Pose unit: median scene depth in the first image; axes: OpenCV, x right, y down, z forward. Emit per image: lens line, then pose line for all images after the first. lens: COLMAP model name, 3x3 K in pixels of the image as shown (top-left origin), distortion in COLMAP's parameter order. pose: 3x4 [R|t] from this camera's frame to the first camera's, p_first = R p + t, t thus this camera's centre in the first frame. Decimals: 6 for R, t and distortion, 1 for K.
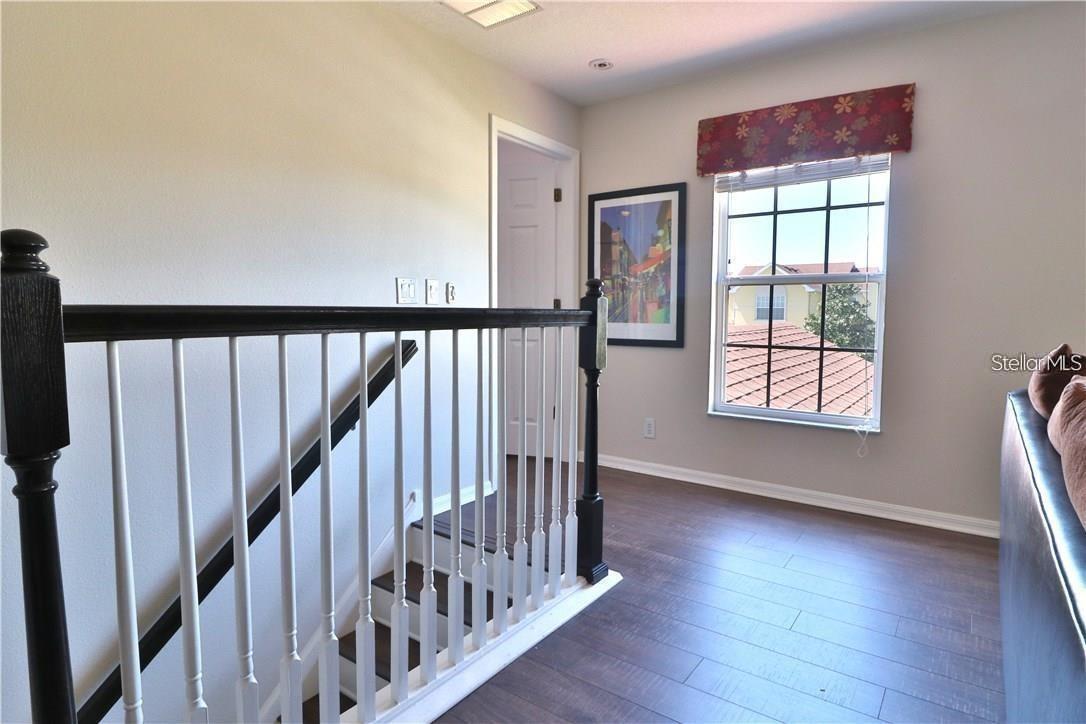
lens RADIAL K [[551.1, 0, 544.1], [0, 551.1, 317.8], [0, 0, 1]] dist [0.001553, -0.011079]
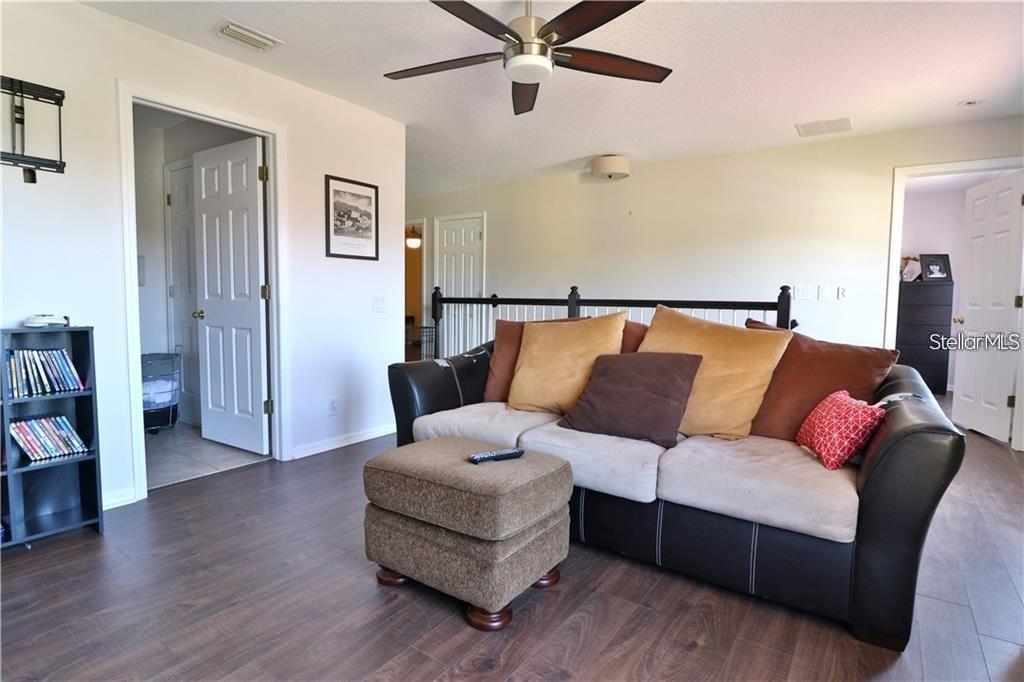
lens RADIAL K [[537.2, 0, 512.0], [0, 537.2, 341.0], [0, 0, 1]] dist [0.000438, -0.014150]
pose [[-0.011877, 0.066506, -0.997715, 2.032749], [-0.032436, 0.997235, 0.066860, 0.014688], [0.999403, 0.033156, -0.009687, 0.677347]]
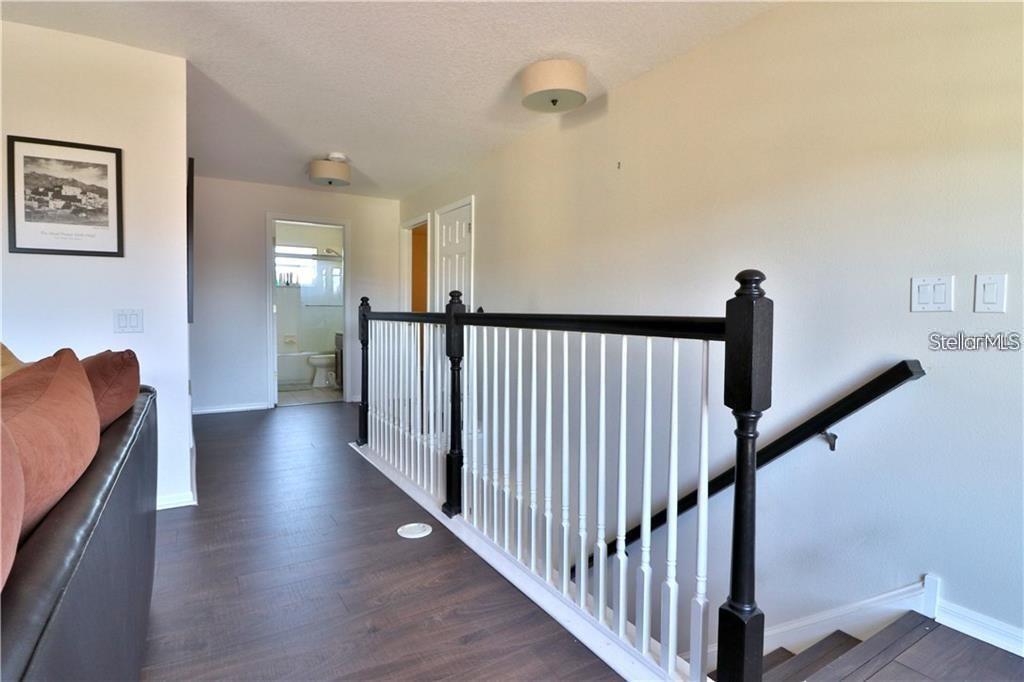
lens RADIAL K [[537.2, 0, 512.0], [0, 537.2, 341.0], [0, 0, 1]] dist [0.000438, -0.014150]
pose [[-0.419420, 0.031194, -0.907256, 1.055661], [-0.033096, 0.998220, 0.049622, -0.014665], [0.907189, 0.050839, -0.417641, 1.467692]]
